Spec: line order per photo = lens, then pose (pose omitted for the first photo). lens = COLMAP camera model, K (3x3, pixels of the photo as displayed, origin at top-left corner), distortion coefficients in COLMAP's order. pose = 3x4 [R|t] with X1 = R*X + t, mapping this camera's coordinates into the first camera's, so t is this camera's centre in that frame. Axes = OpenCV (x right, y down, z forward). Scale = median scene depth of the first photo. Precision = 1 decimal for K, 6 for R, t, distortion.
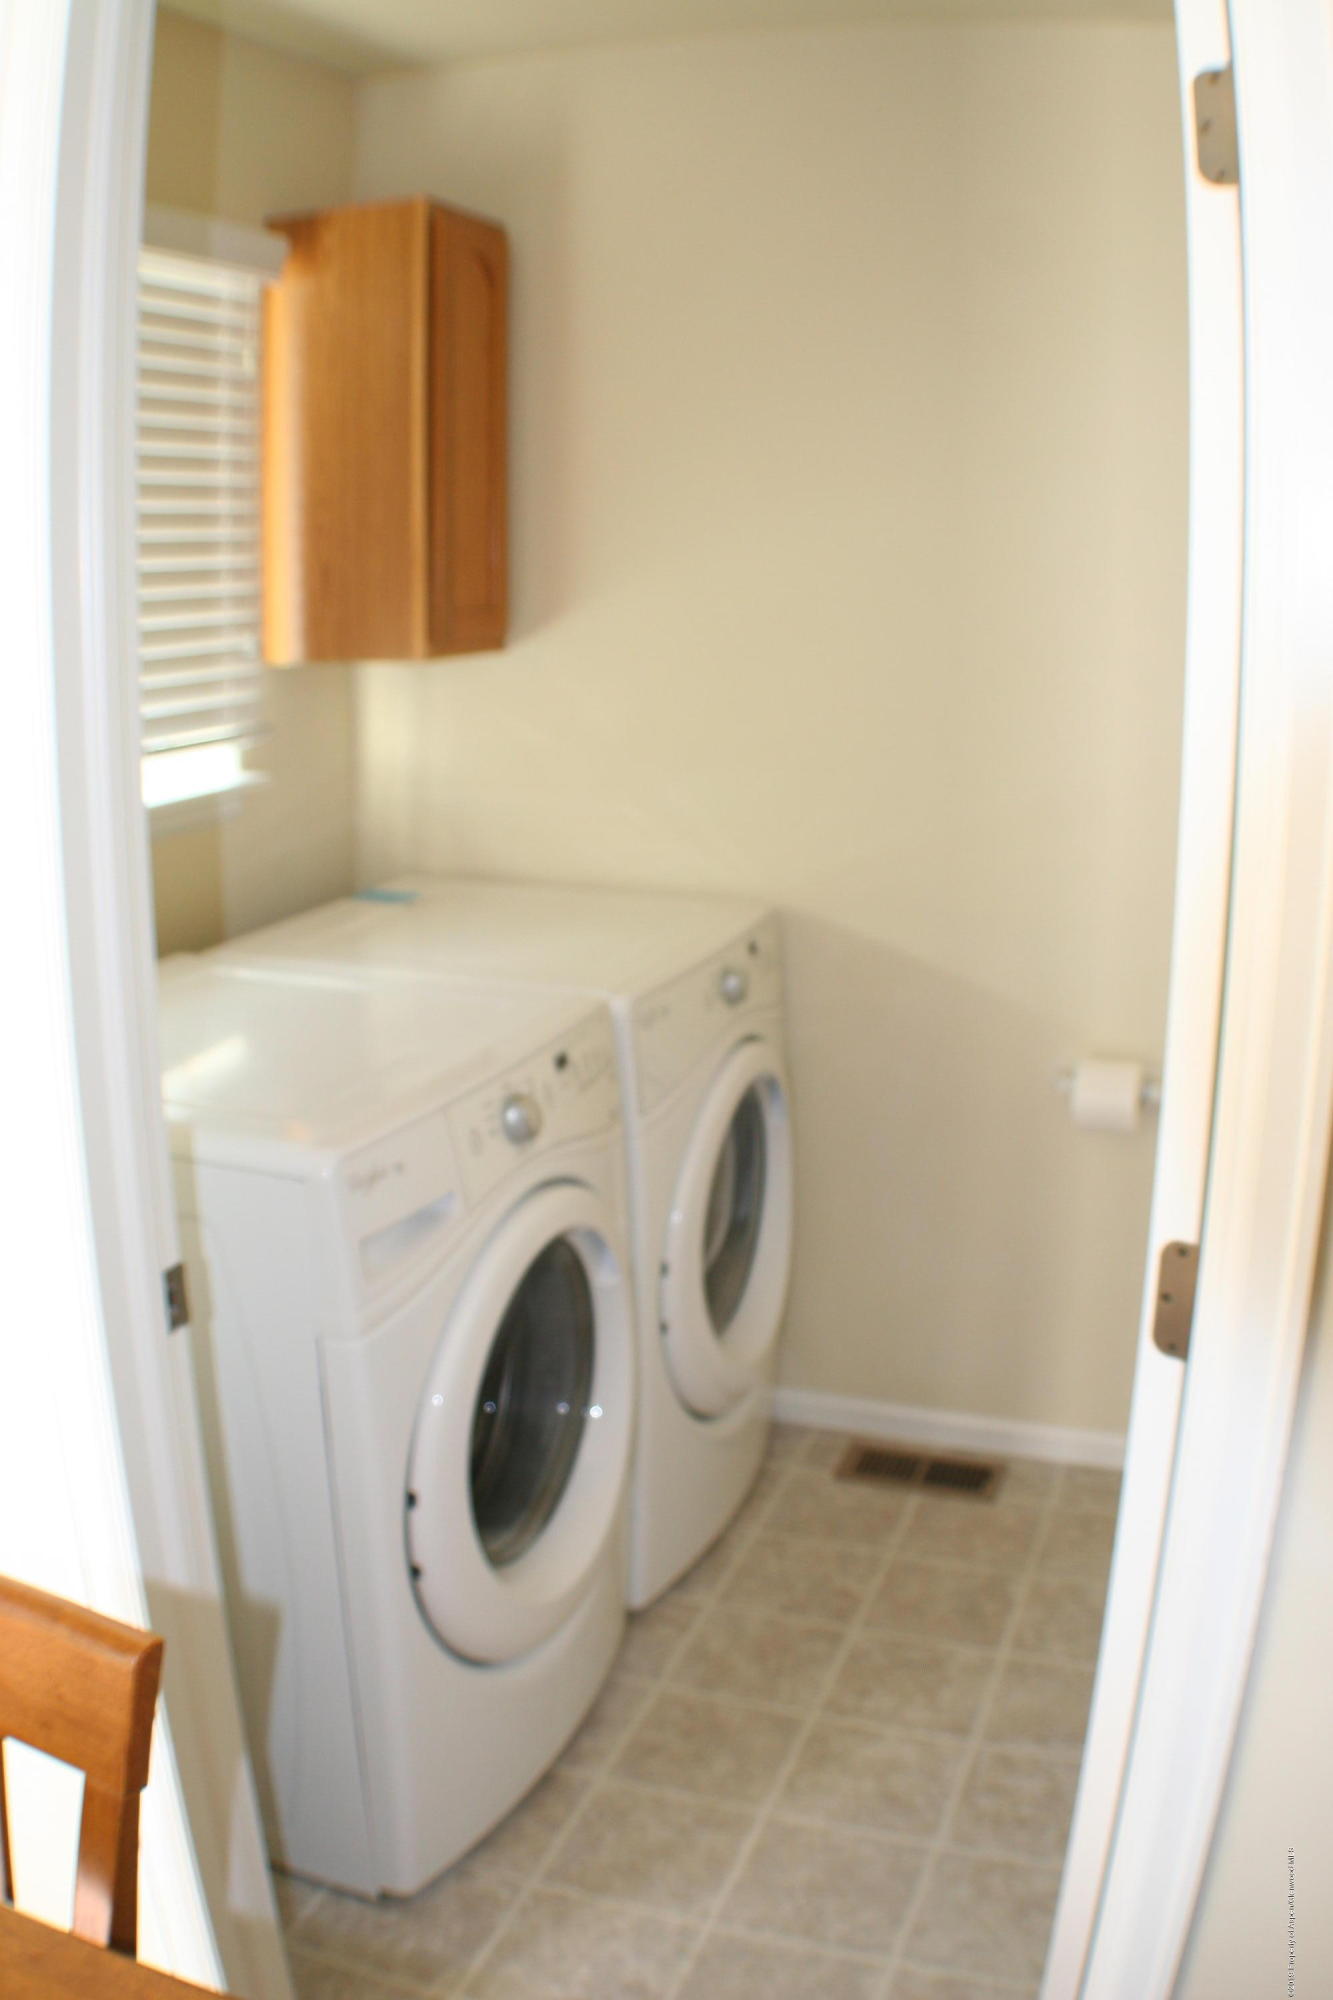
lens RADIAL K [[1821.9, 0, 666.5], [0, 1821.9, 1000.0], [0, 0, 1]] dist [-0.328221, 0.084423]
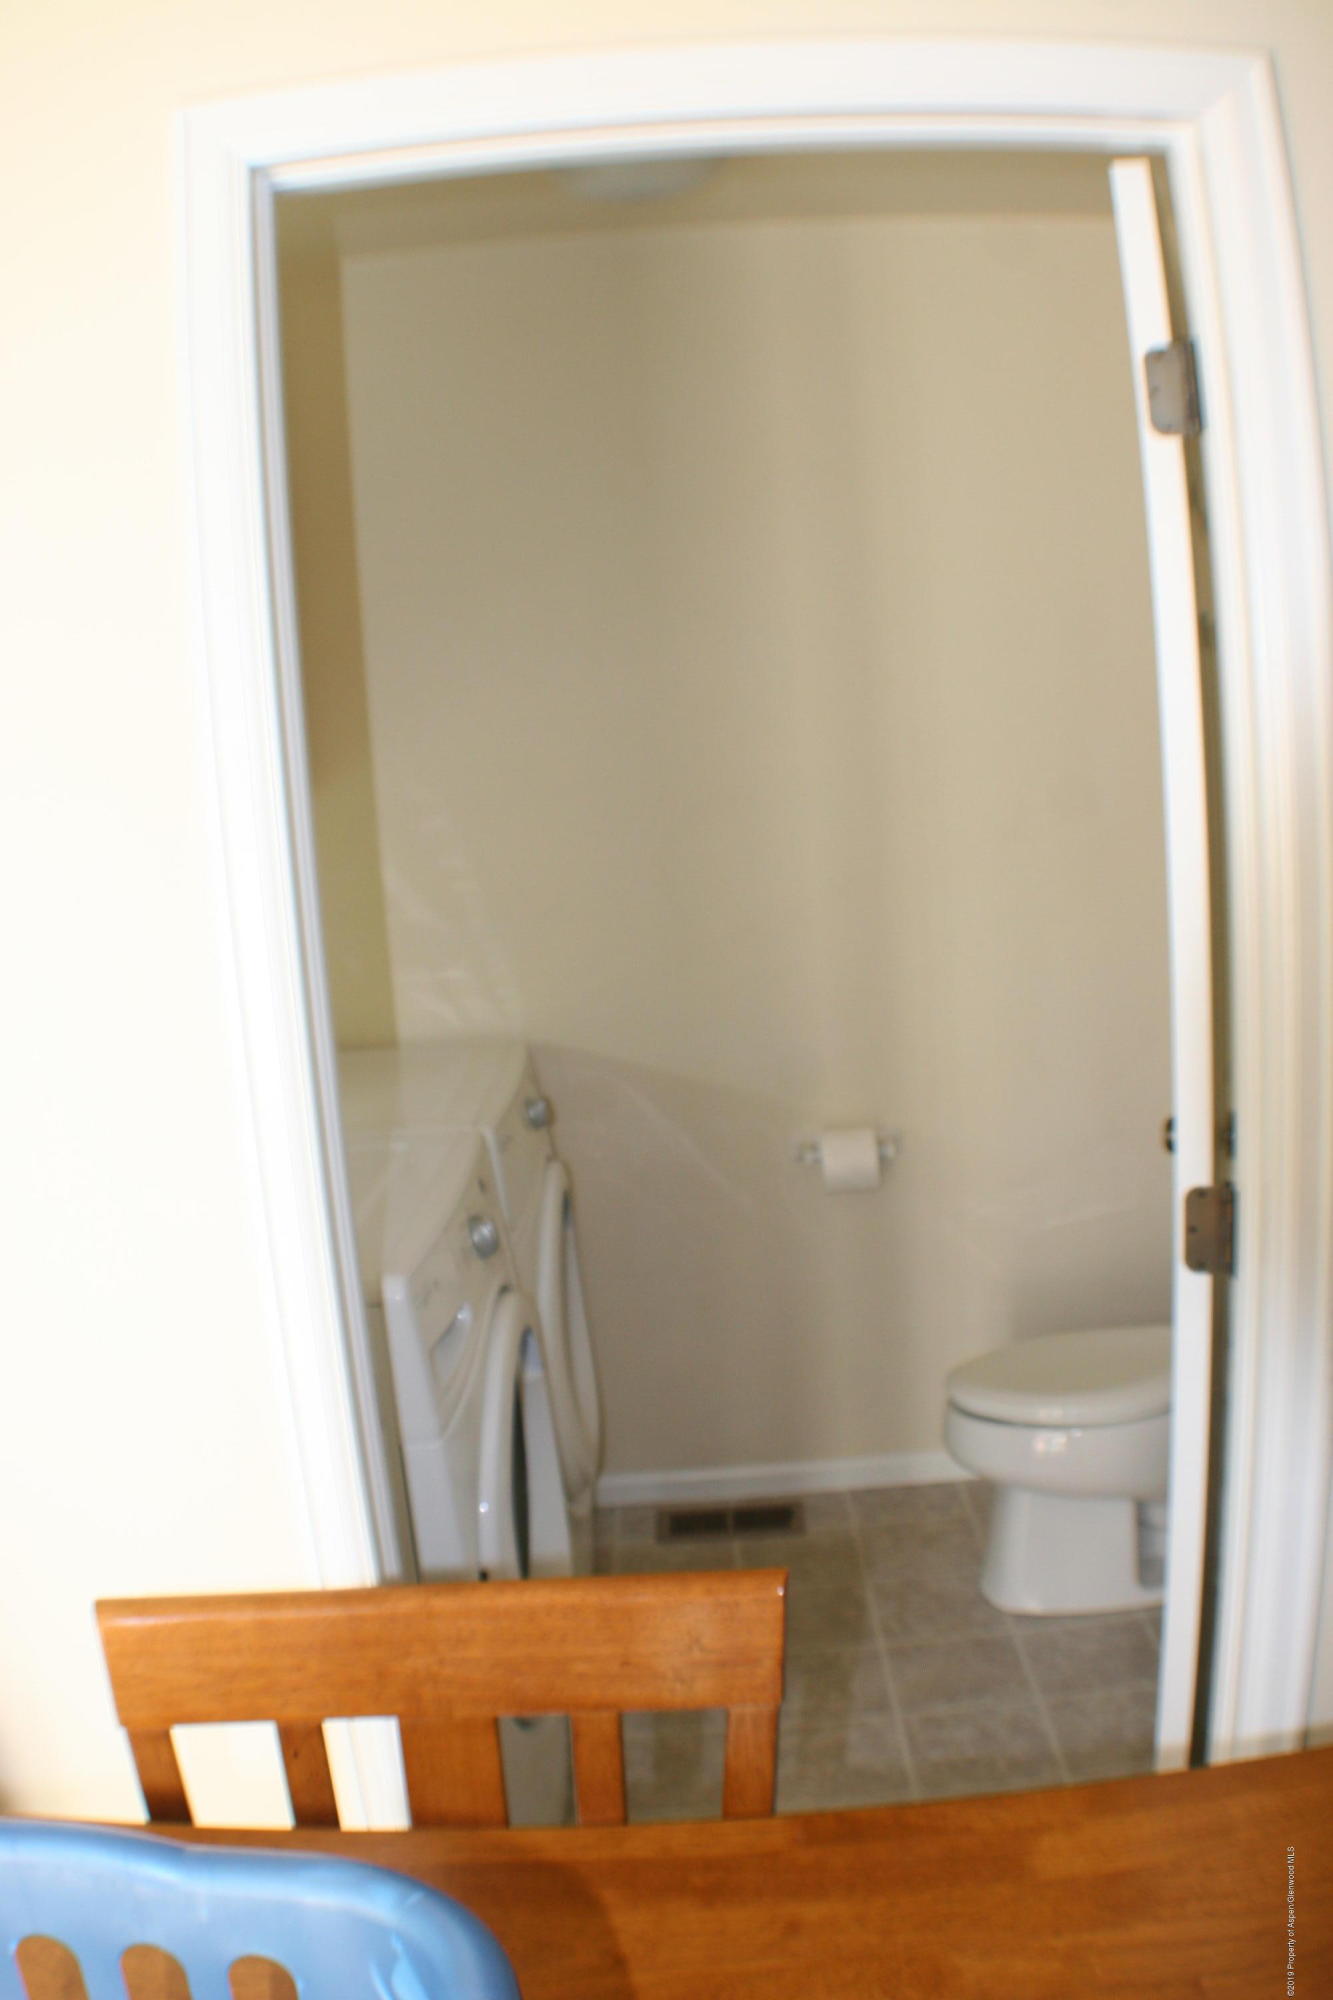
lens RADIAL K [[1821.9, 0, 666.5], [0, 1821.9, 1000.0], [0, 0, 1]] dist [-0.328221, 0.084423]
pose [[0.939299, -0.129271, 0.317816, -0.226516], [0.156351, 0.985809, -0.061117, 0.004673], [-0.305405, 0.107098, 0.946181, -0.088286]]
